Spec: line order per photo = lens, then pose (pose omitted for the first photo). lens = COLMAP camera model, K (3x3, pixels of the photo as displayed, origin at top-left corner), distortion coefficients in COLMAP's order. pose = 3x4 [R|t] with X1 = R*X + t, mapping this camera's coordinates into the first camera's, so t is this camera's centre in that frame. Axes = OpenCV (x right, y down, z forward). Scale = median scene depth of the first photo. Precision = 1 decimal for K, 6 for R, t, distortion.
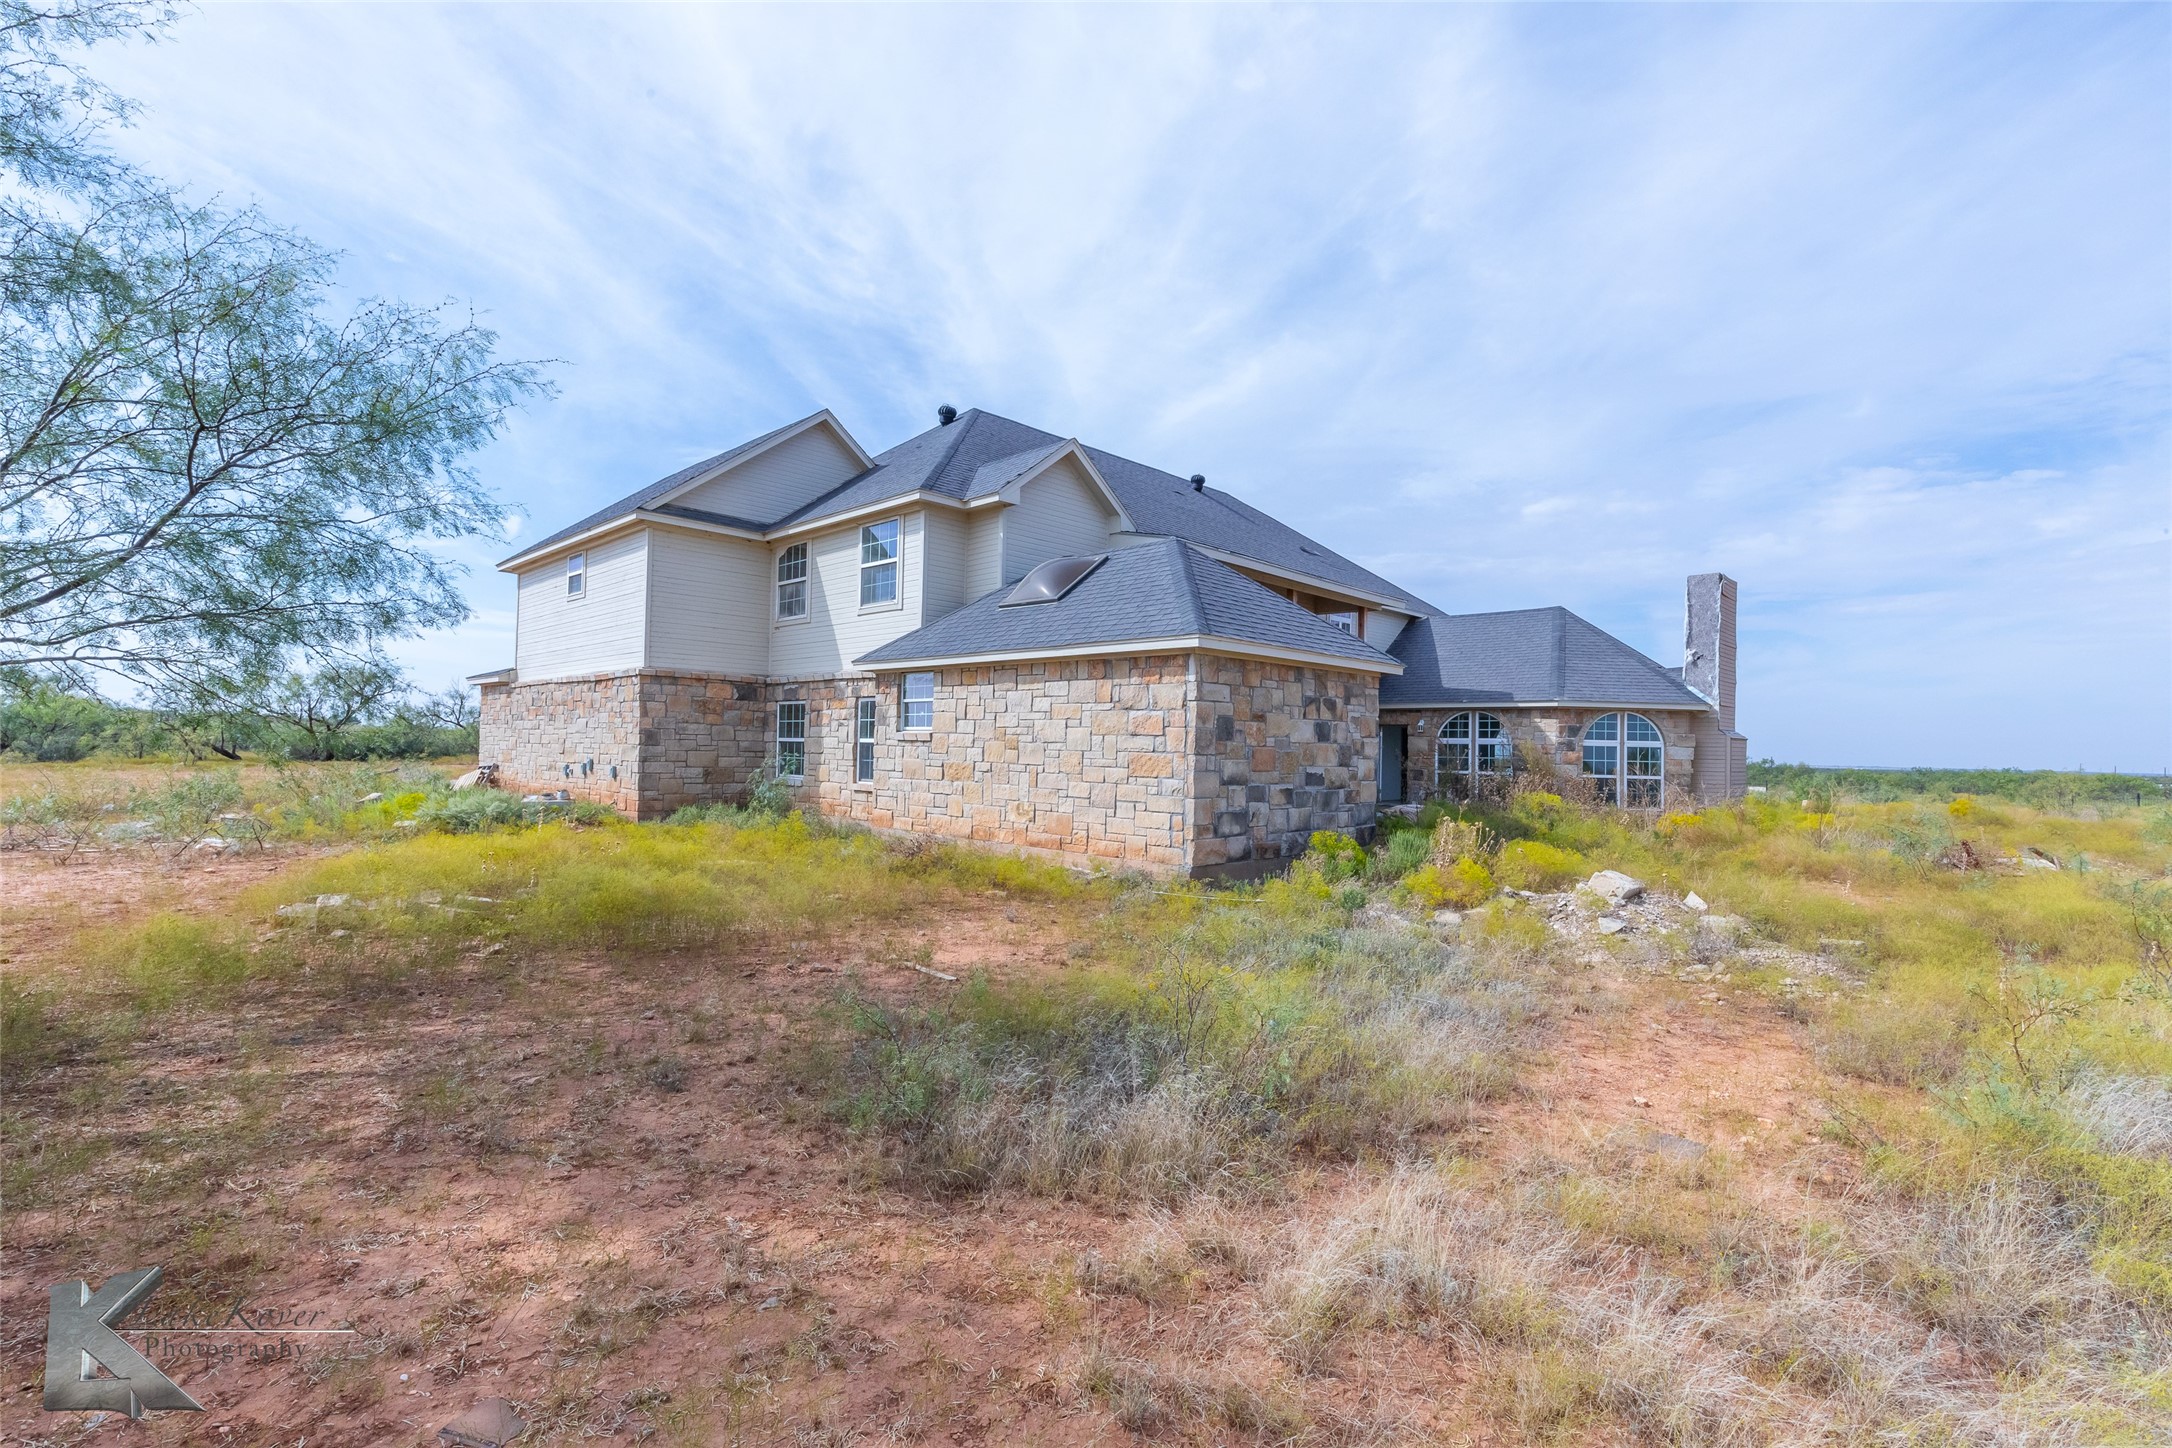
lens RADIAL K [[977.8, 0, 1086.1], [0, 977.8, 739.2], [0, 0, 1]] dist [0.004355, 0.000003]
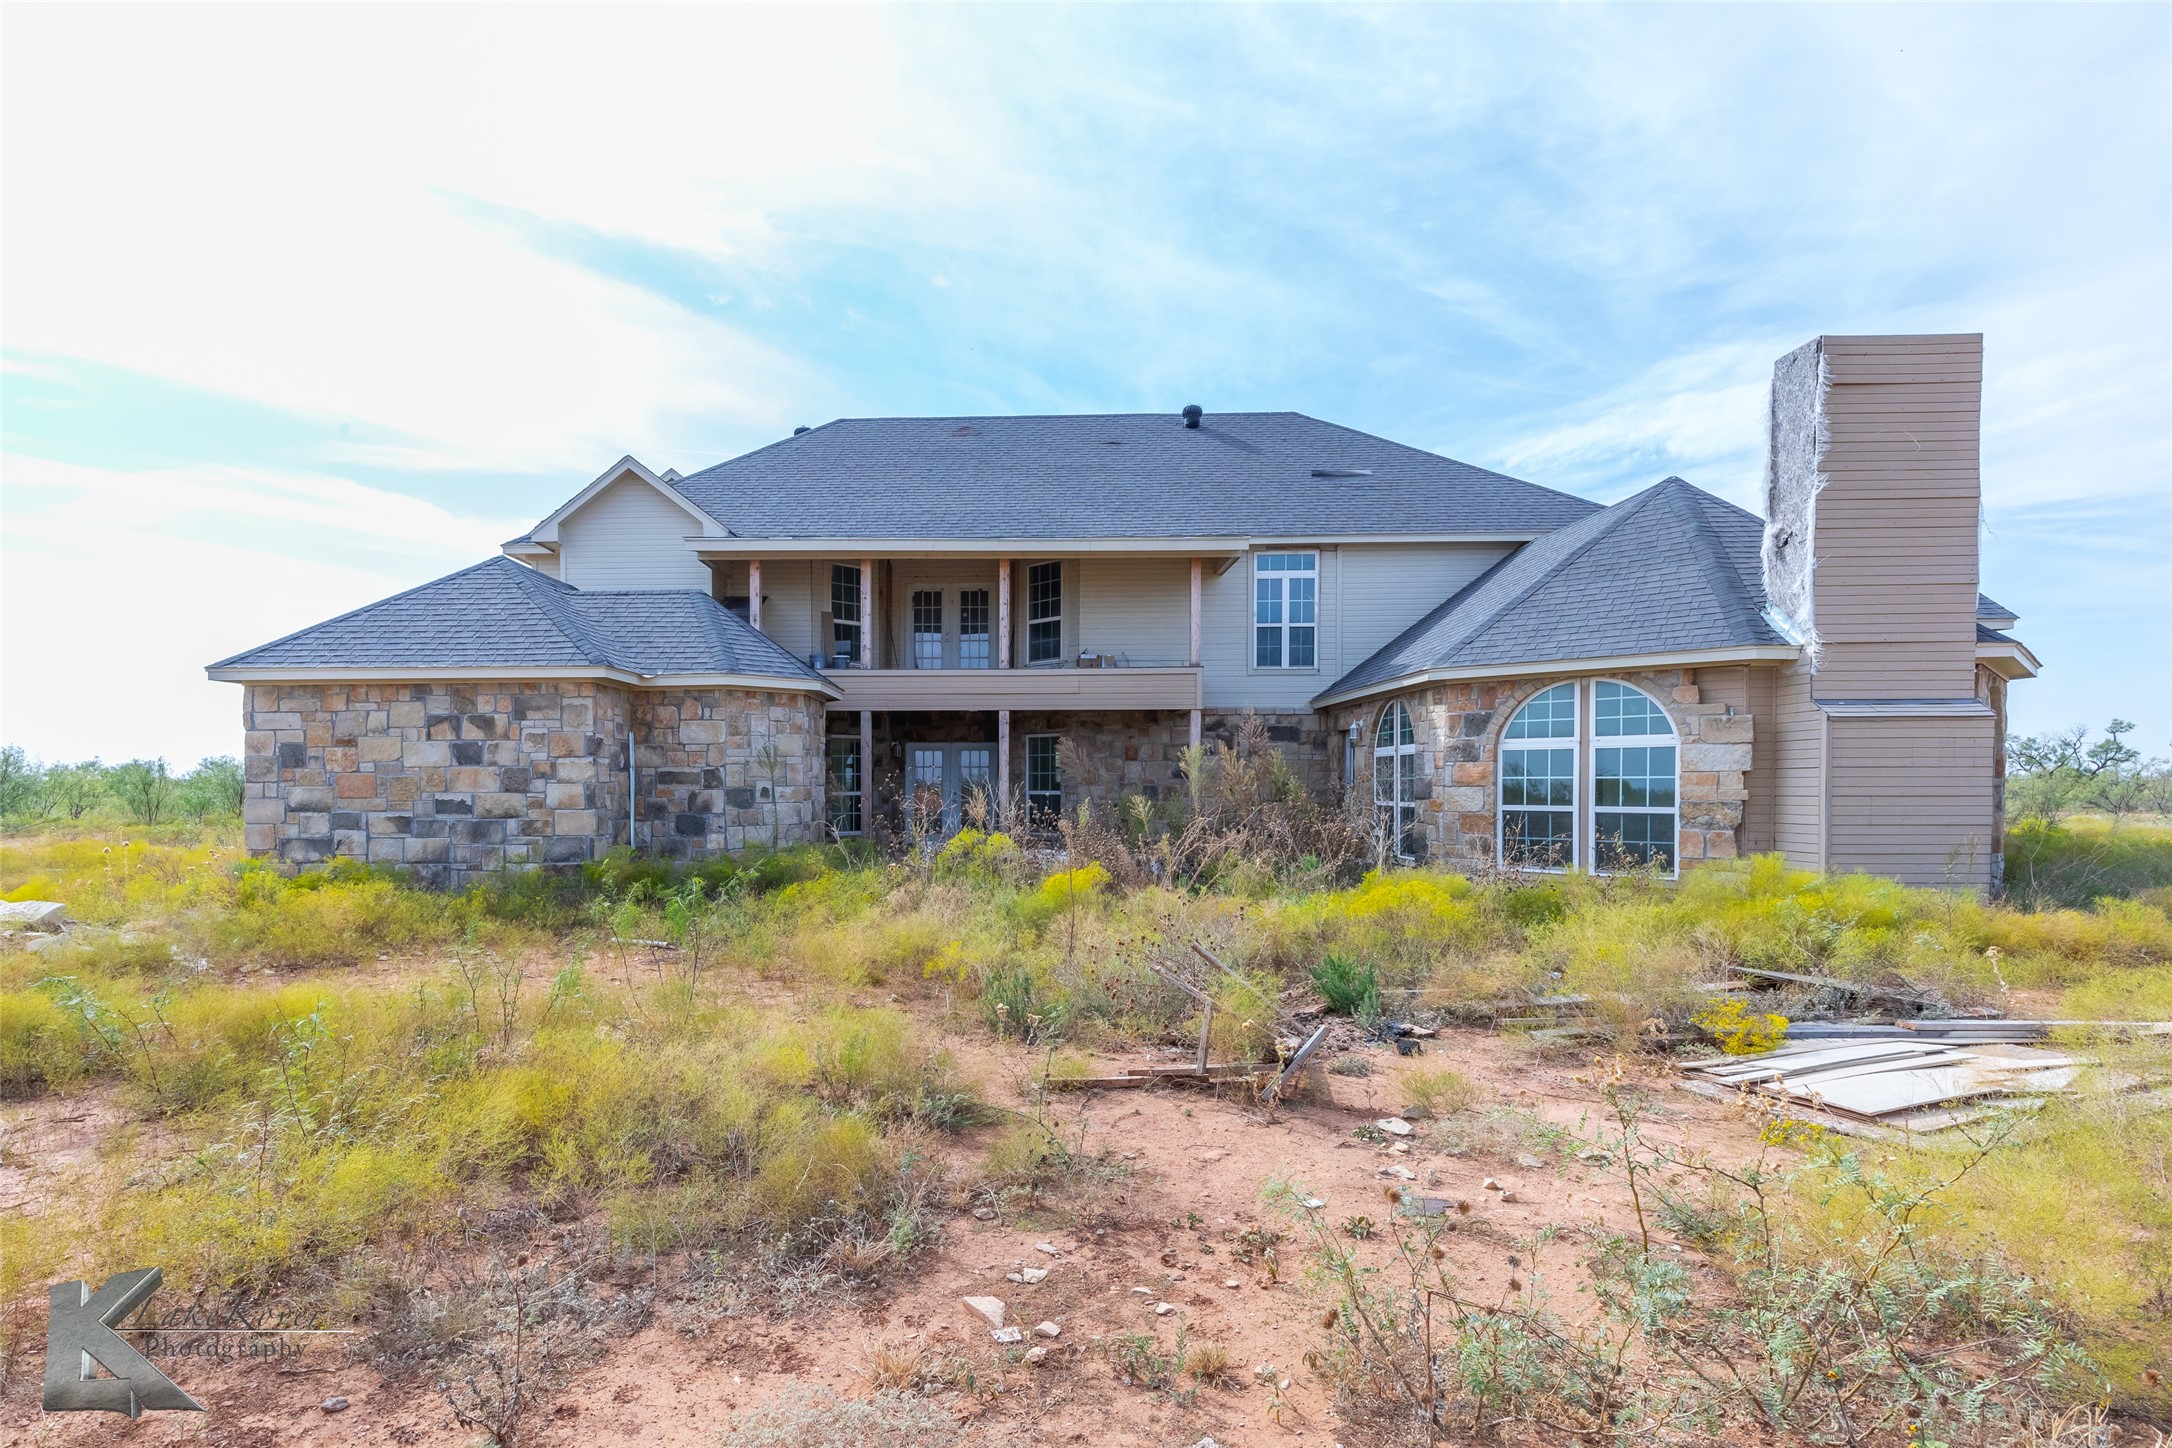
lens RADIAL K [[1132.7, 0, 1084.8], [0, 1132.7, 788.3], [0, 0, 1]] dist [0.000616, 0.000055]
pose [[0.665443, -0.021099, -0.746151, 1.379289], [0.023123, 0.999703, -0.007647, 0.044694], [0.746091, -0.012165, 0.665733, 0.733715]]
